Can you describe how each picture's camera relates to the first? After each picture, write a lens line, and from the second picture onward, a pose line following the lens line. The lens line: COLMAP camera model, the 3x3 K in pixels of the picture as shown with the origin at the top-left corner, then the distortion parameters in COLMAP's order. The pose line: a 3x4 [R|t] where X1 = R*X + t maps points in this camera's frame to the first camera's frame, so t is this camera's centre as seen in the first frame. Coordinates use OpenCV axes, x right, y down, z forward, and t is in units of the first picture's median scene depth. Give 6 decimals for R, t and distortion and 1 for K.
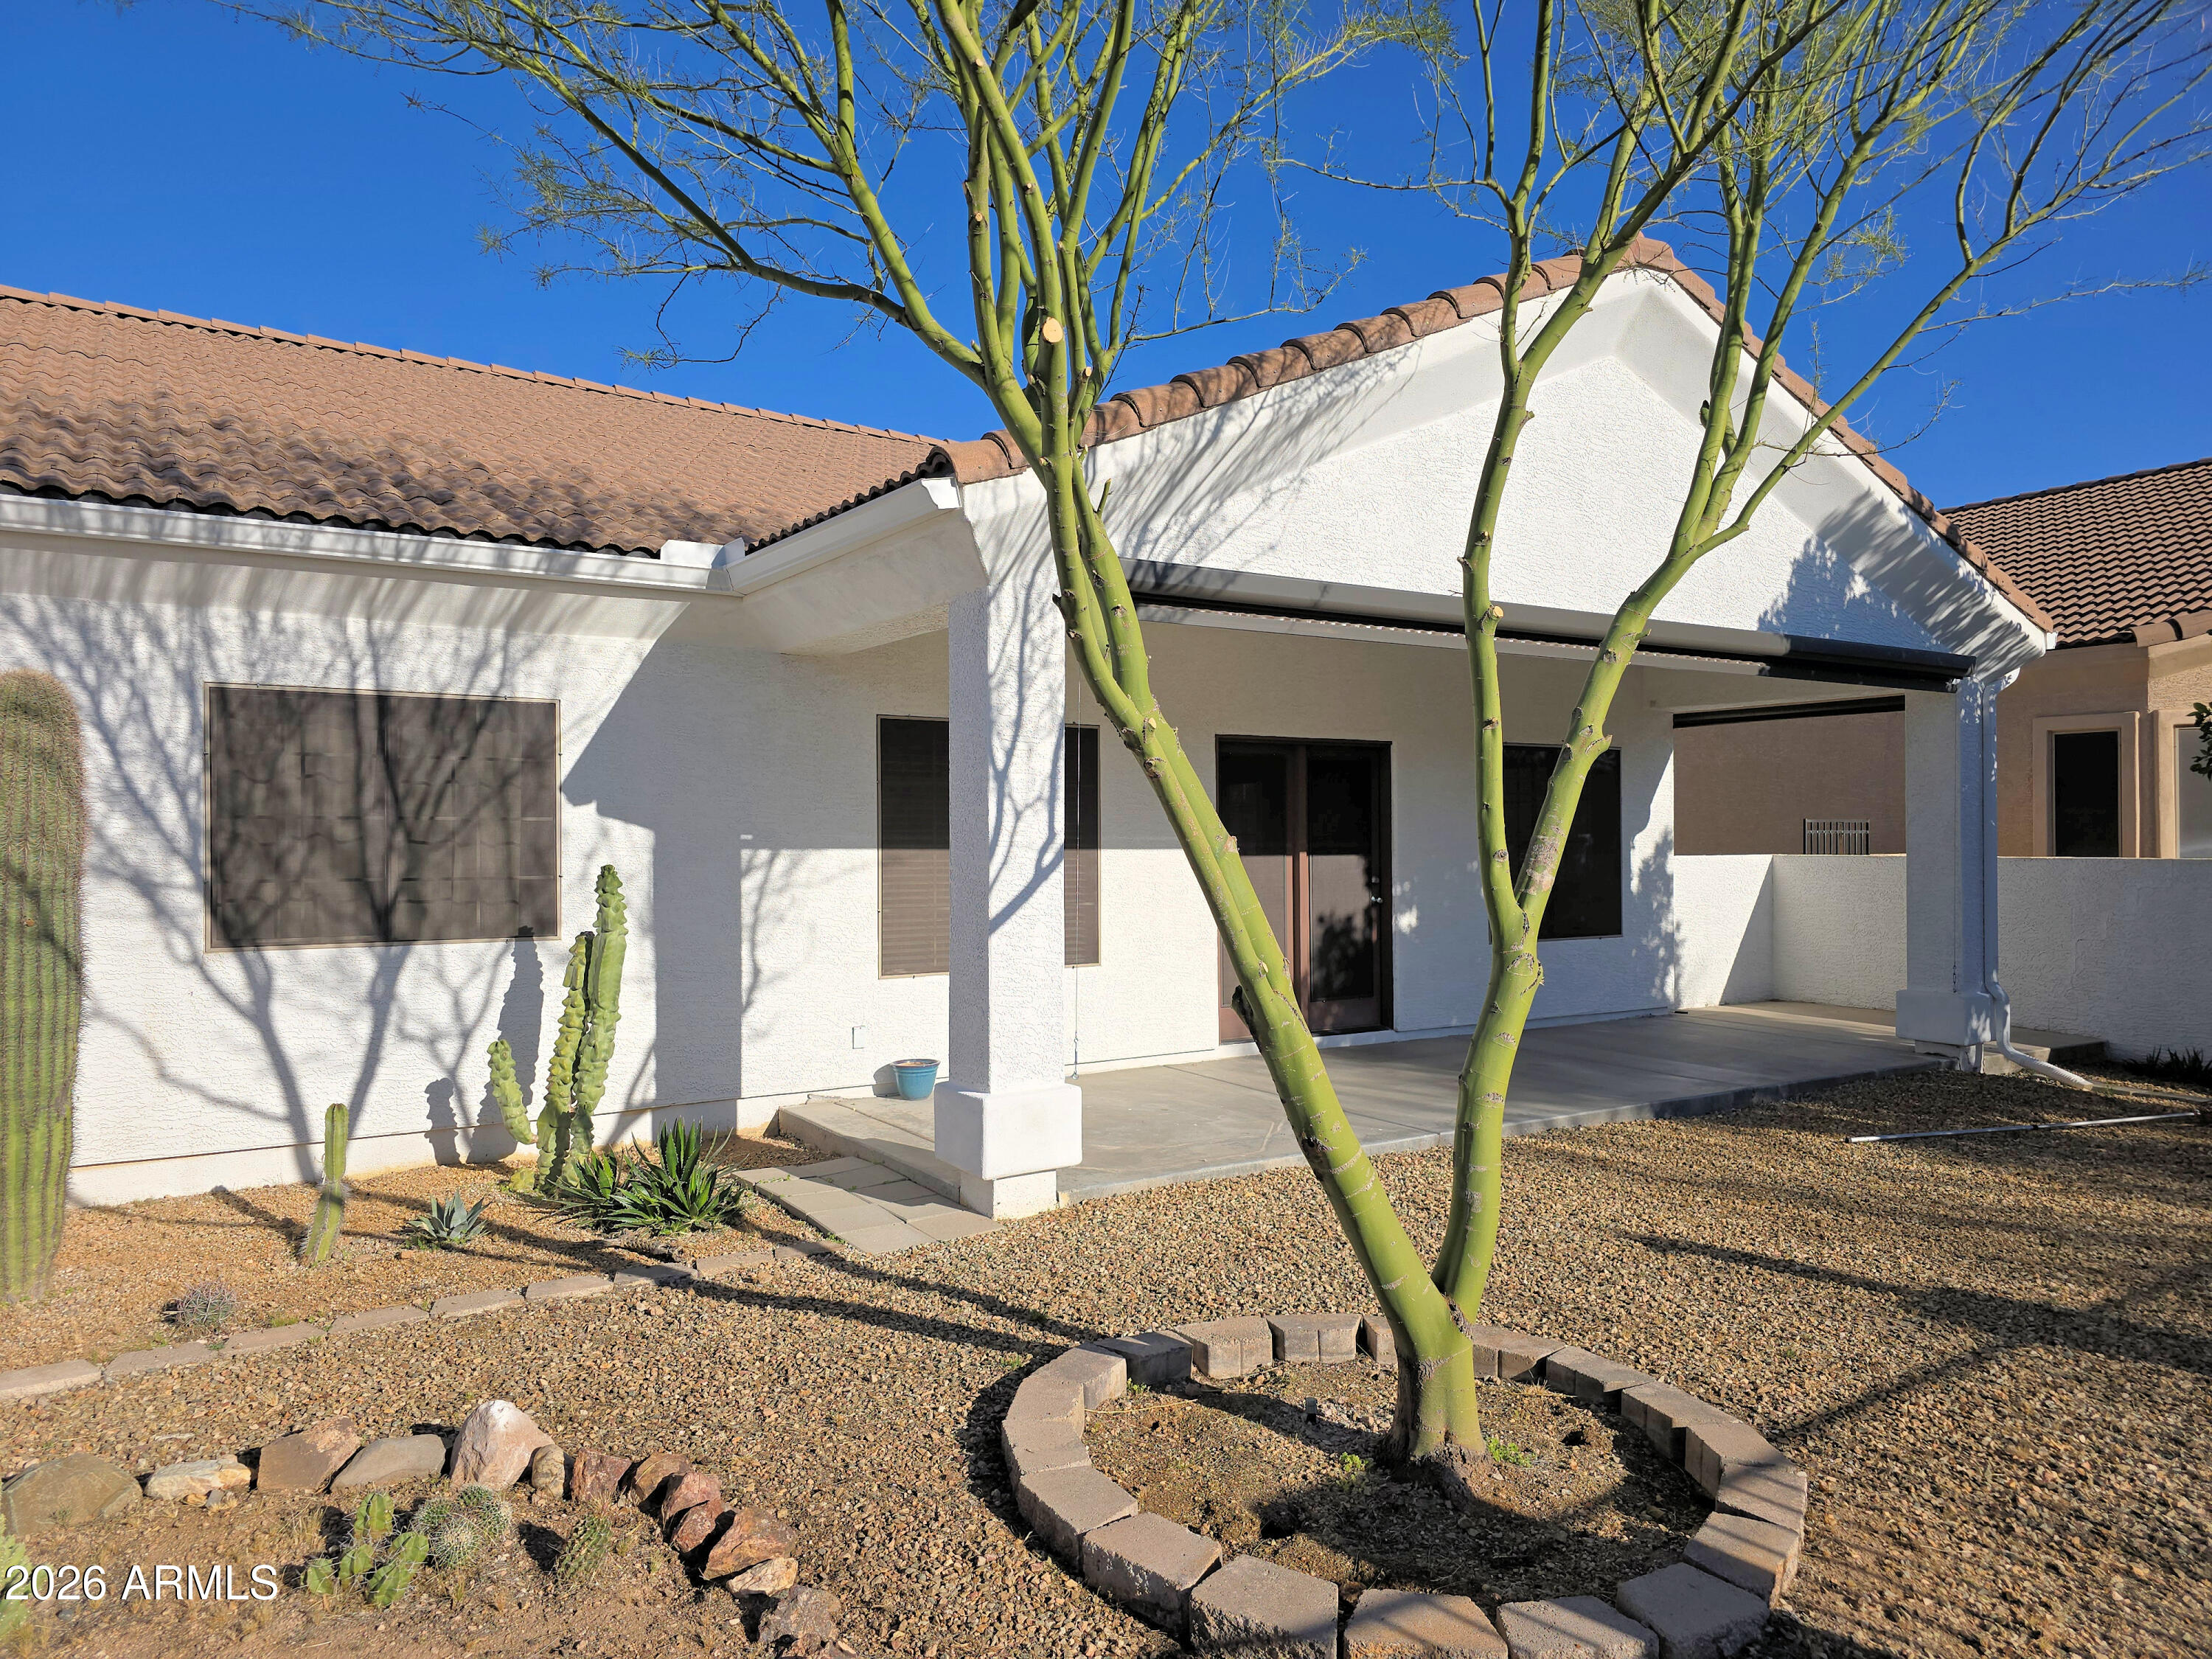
lens RADIAL K [[1484.7, 0, 1107.1], [0, 1484.7, 833.4], [0, 0, 1]] dist [0.049245, -0.034473]
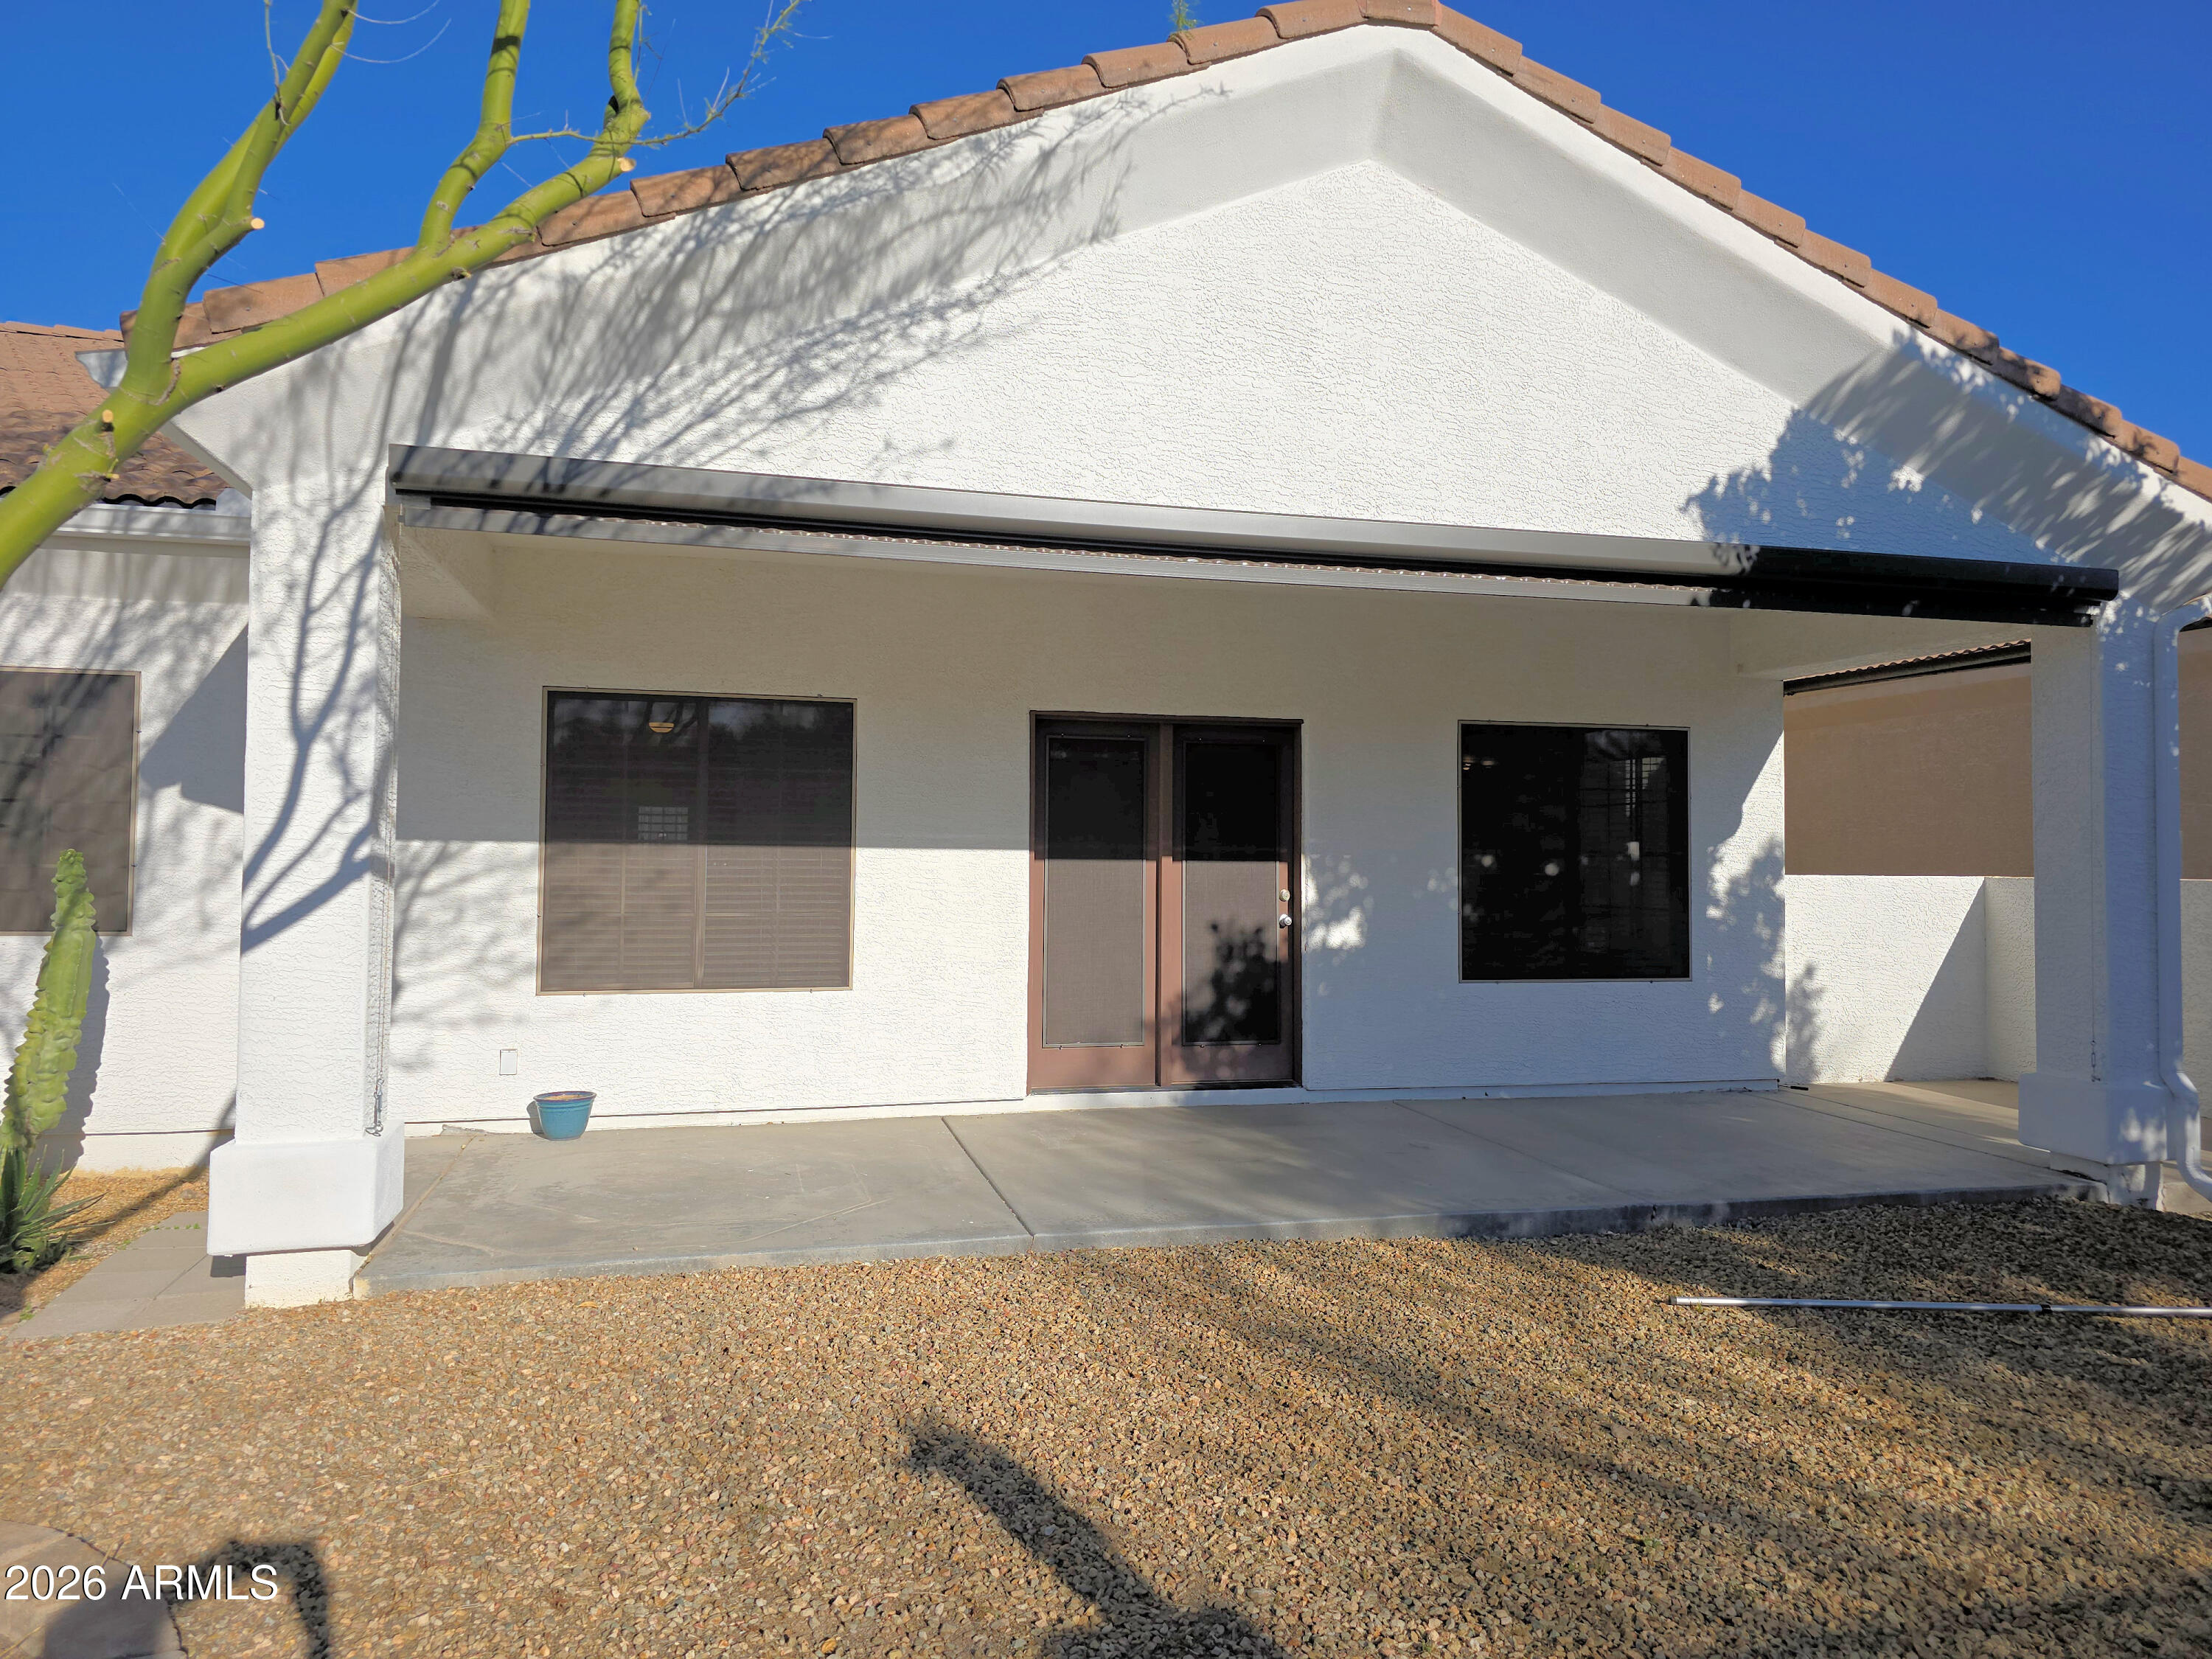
lens RADIAL K [[1484.7, 0, 1101.1], [0, 1484.7, 815.5], [0, 0, 1]] dist [0.049245, -0.034473]
pose [[0.949869, 0.001596, -0.312645, 0.350031], [-0.011001, 0.999538, -0.028320, 0.013022], [0.312455, 0.030339, 0.949448, 0.230921]]
